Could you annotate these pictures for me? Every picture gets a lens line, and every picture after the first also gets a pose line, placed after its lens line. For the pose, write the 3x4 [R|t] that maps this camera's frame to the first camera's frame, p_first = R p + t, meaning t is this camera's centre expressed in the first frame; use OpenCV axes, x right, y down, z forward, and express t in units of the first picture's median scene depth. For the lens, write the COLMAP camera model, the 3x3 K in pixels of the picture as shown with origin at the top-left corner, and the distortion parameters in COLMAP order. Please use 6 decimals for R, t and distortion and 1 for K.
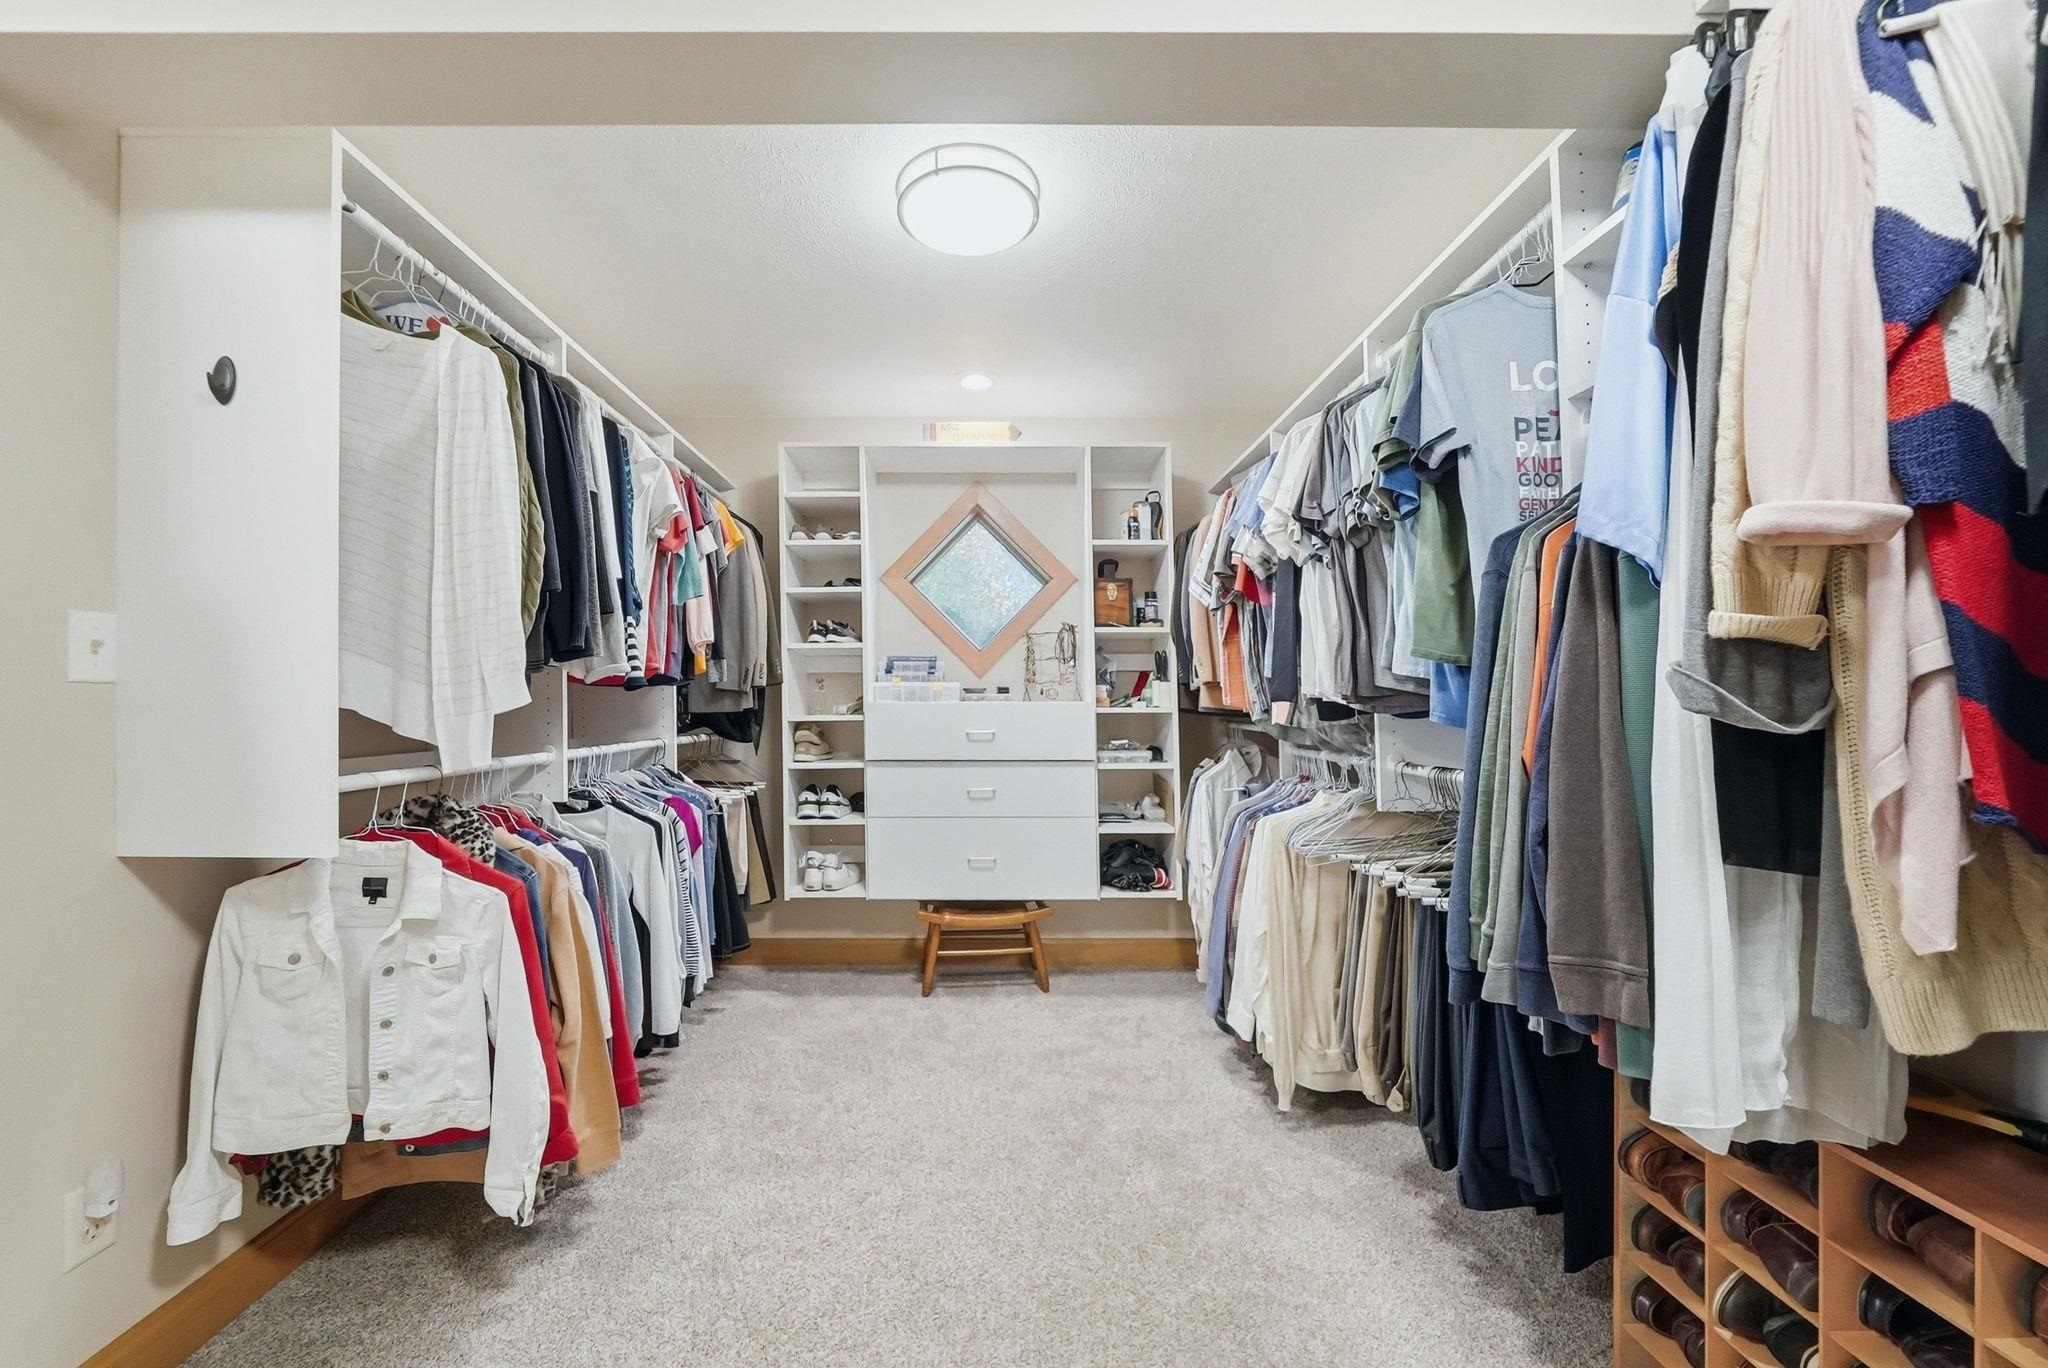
lens RADIAL K [[763.6, 0, 1018.3], [0, 763.6, 690.4], [0, 0, 1]] dist [0.000866, -0.000121]
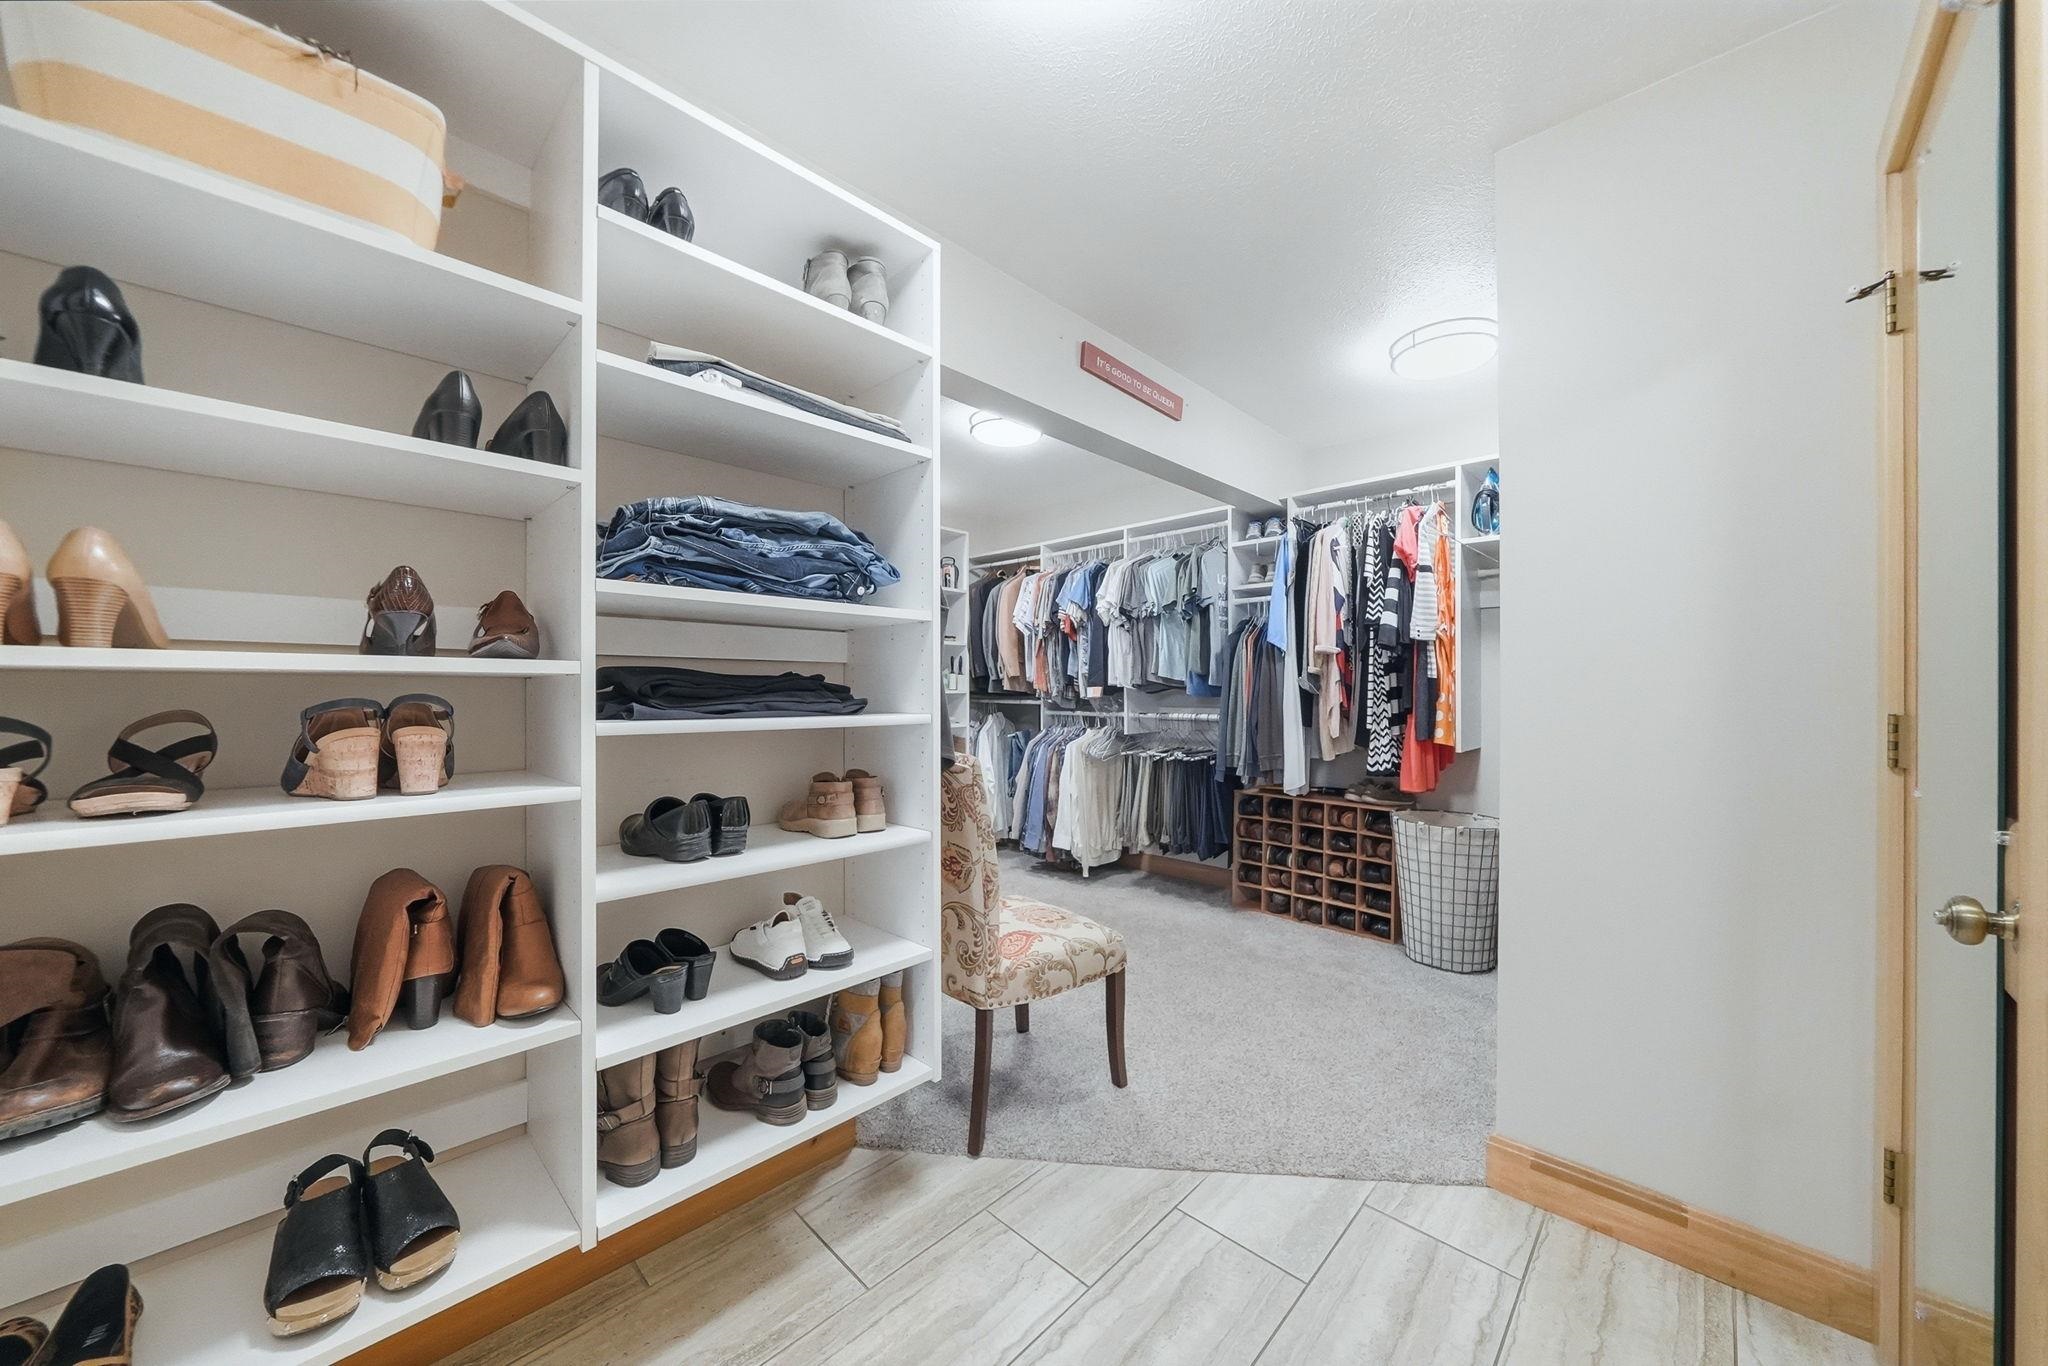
lens RADIAL K [[713.9, 0, 1027.4], [0, 713.9, 678.4], [0, 0, 1]] dist [-0.000085, 0.000009]
pose [[0.702859, 0.020597, 0.711031, -1.465531], [-0.018417, 0.999773, -0.010755, 0.019046], [-0.711091, -0.005536, 0.703079, -0.352847]]
